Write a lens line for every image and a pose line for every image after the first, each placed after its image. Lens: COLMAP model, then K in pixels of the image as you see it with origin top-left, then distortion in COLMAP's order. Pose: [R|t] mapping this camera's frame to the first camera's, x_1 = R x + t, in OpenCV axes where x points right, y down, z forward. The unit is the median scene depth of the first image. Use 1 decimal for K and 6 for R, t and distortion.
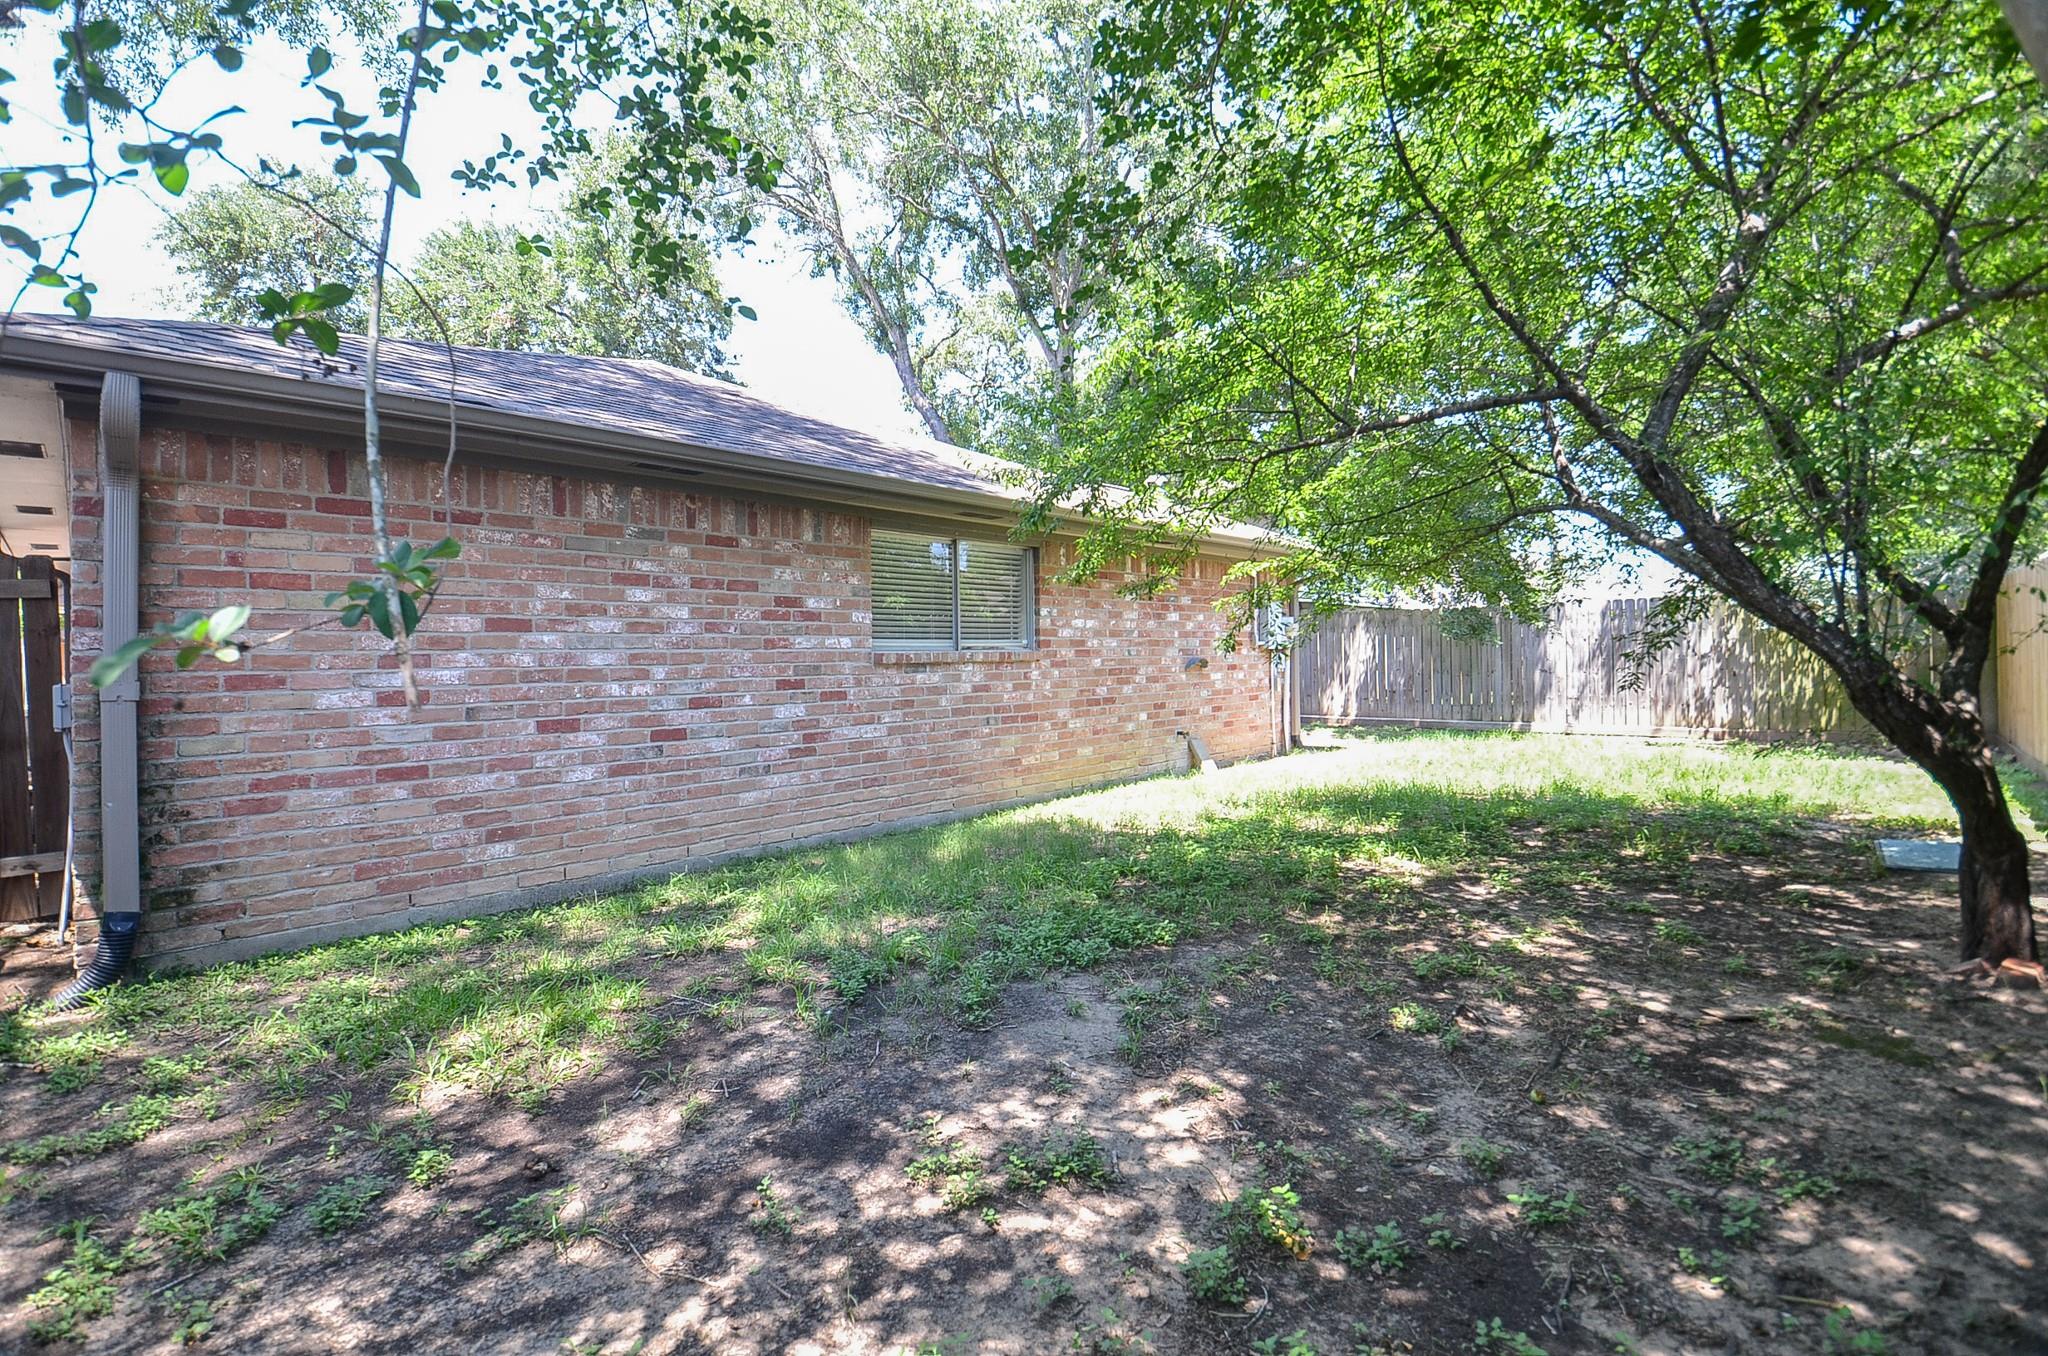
lens RADIAL K [[905.1, 0, 1003.3], [0, 905.1, 664.1], [0, 0, 1]] dist [0.002418, 0.000000]
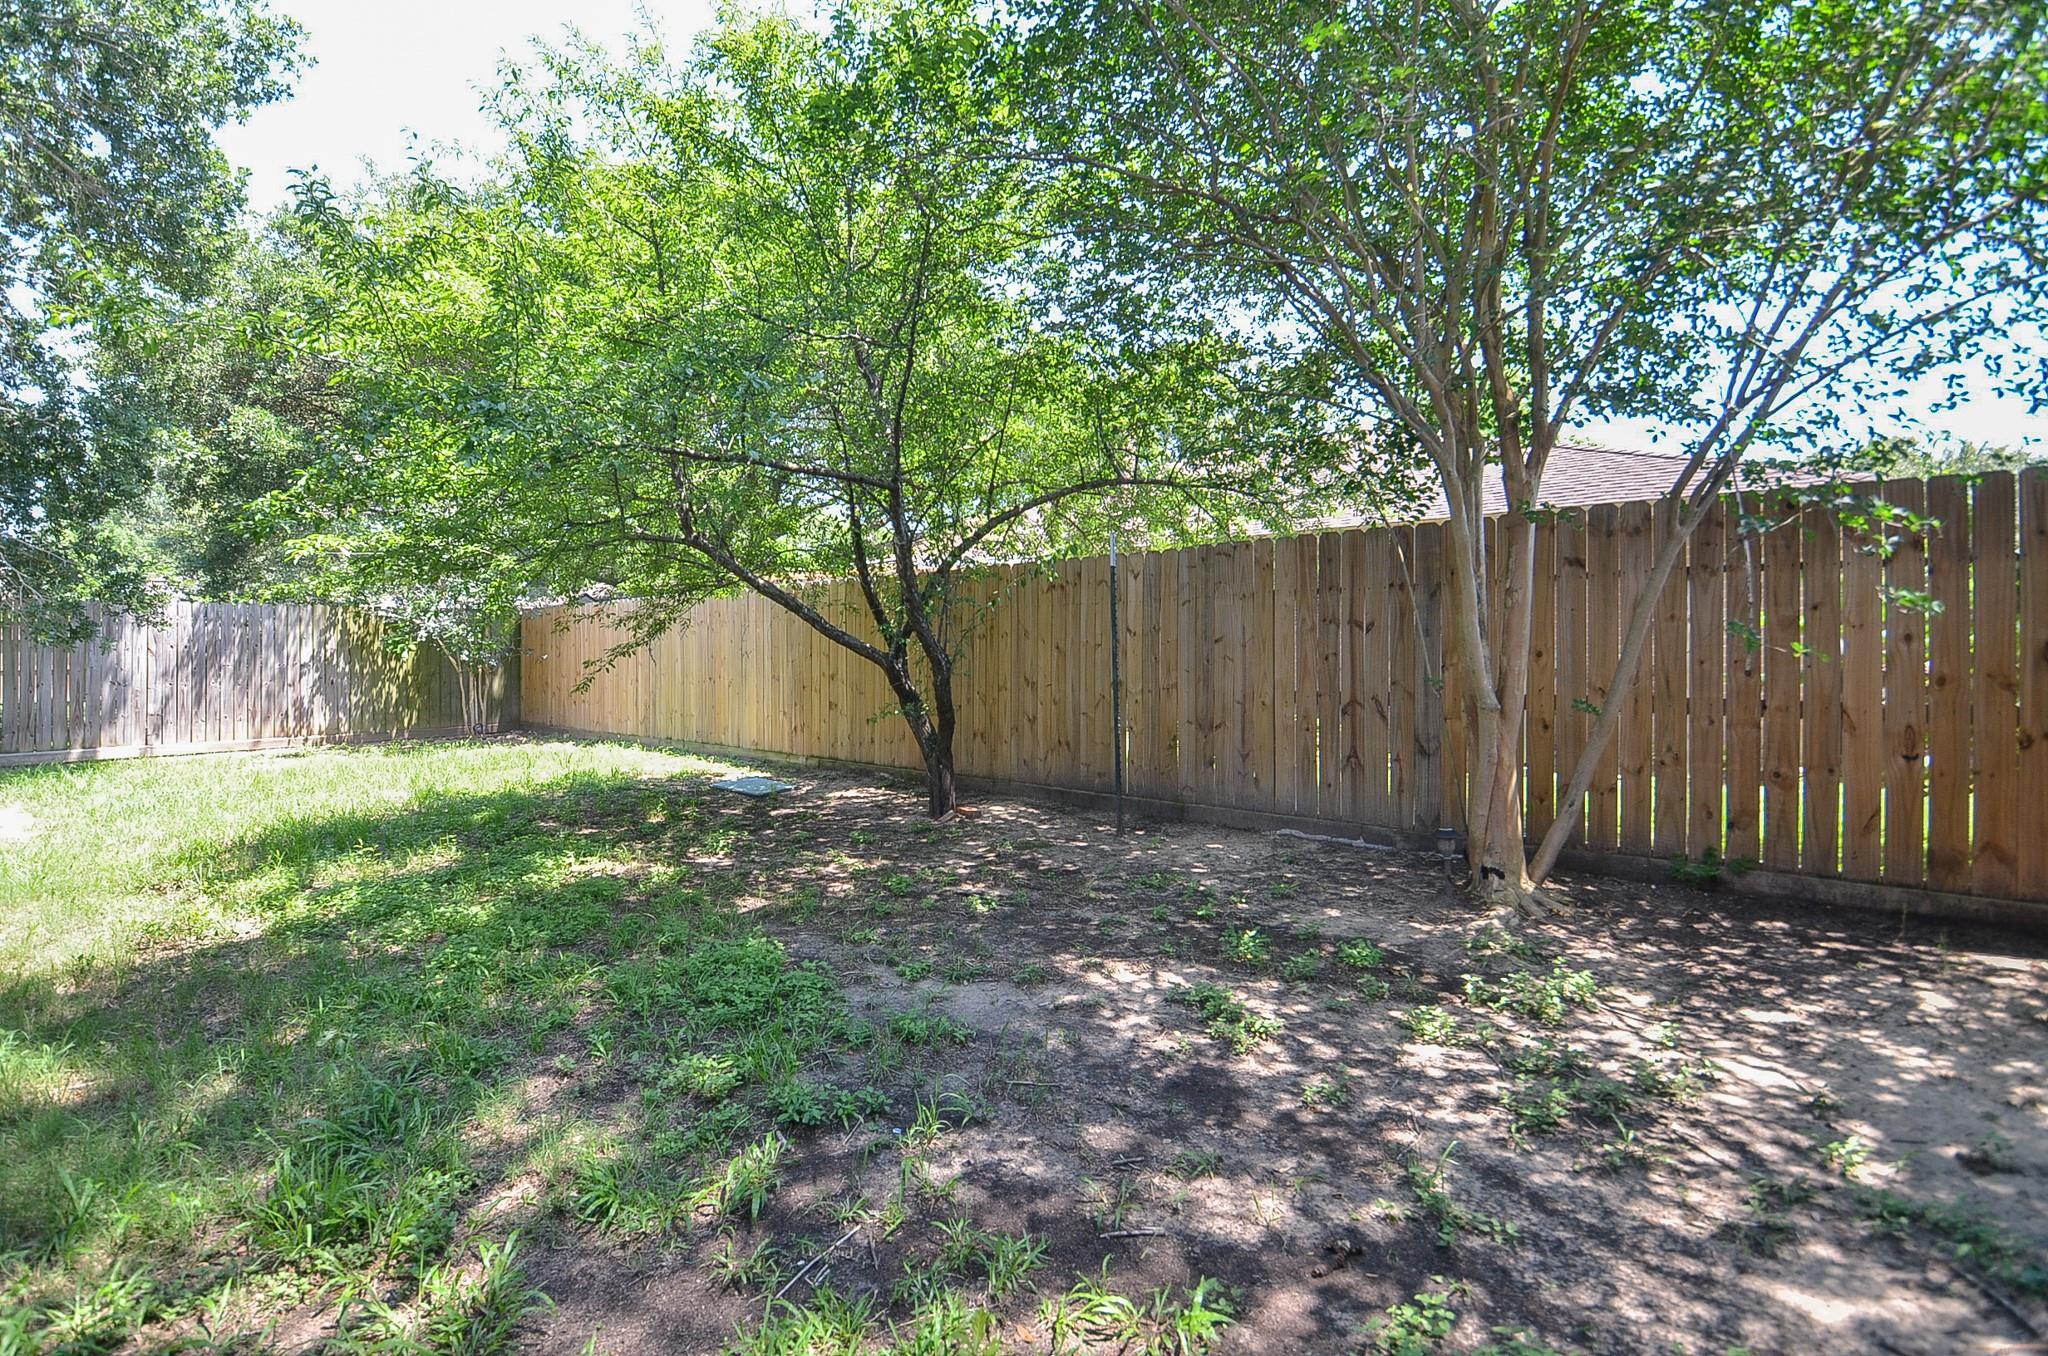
lens RADIAL K [[905.1, 0, 1004.1], [0, 905.1, 672.0], [0, 0, 1]] dist [0.002418, 0.000000]
pose [[-0.046314, -0.001757, 0.998925, -0.285603], [0.007860, 0.999967, 0.002124, 0.002788], [-0.998896, 0.007950, -0.046299, 0.288579]]
